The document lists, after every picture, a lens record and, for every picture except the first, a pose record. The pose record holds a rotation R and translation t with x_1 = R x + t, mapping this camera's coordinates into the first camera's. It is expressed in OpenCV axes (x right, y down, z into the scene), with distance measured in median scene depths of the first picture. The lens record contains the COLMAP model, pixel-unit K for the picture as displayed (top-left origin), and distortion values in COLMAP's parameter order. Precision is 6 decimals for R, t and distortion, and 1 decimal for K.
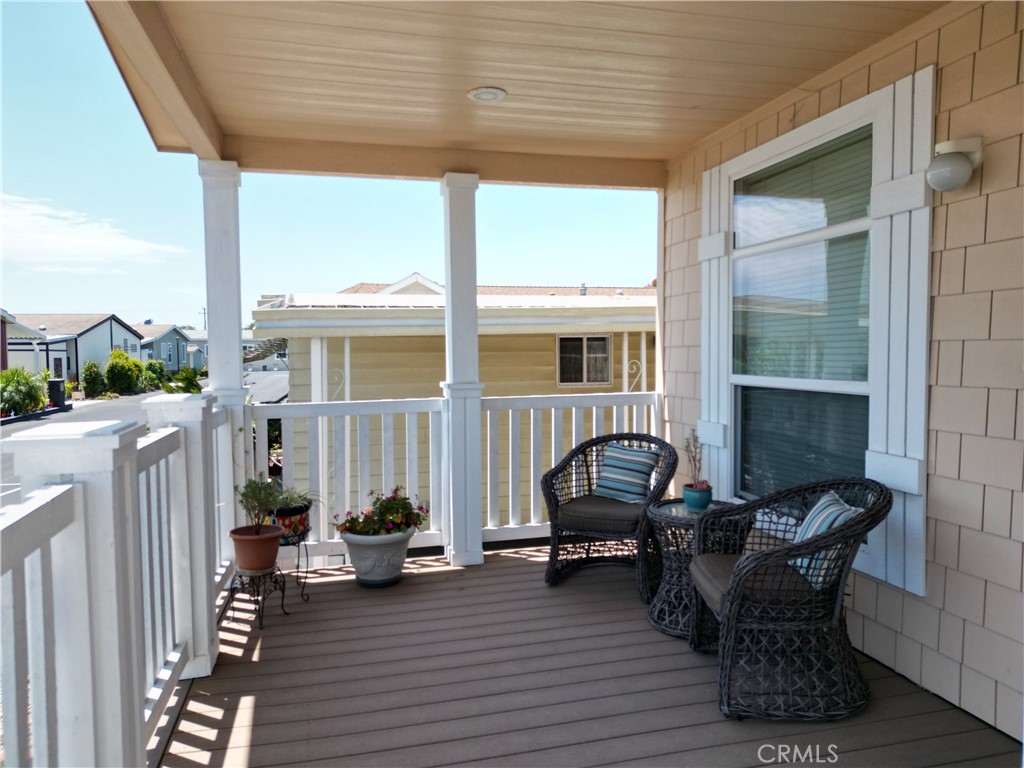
lens RADIAL K [[722.6, 0, 512.0], [0, 722.6, 384.0], [0, 0, 1]] dist [0.083508, -0.001338]
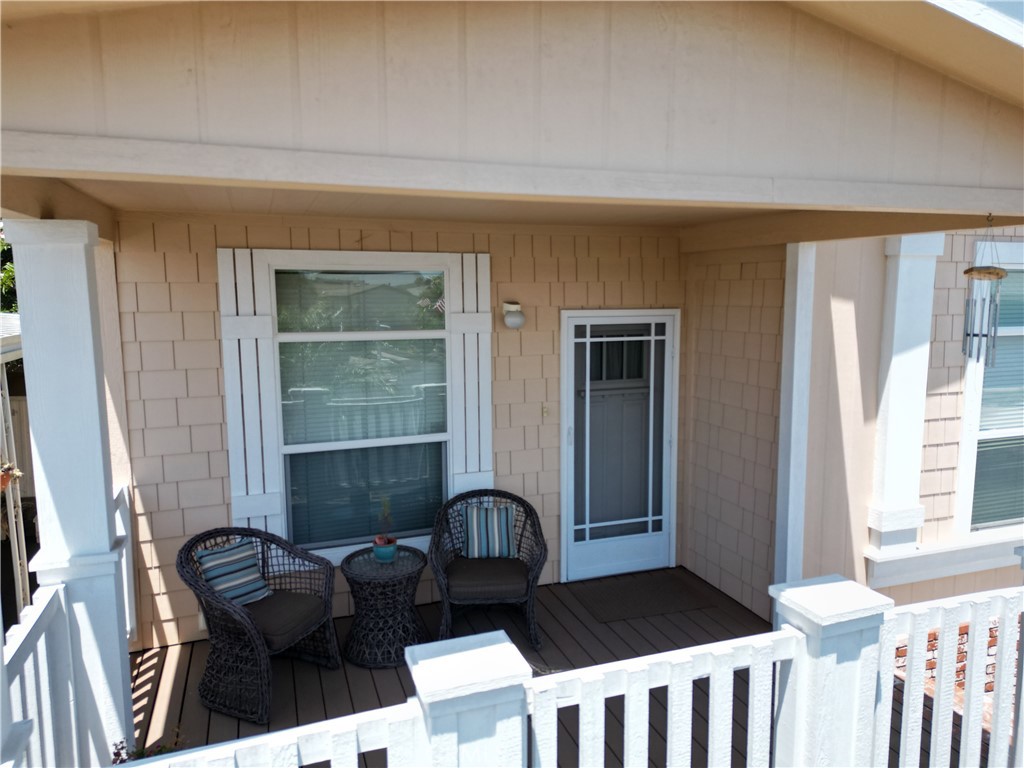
lens RADIAL K [[722.6, 0, 512.0], [0, 722.6, 384.0], [0, 0, 1]] dist [0.083508, -0.001338]
pose [[-0.087382, -0.126286, 0.988138, -0.806338], [0.058872, 0.989544, 0.131672, -0.230903], [-0.994434, 0.069679, -0.079034, 0.744833]]
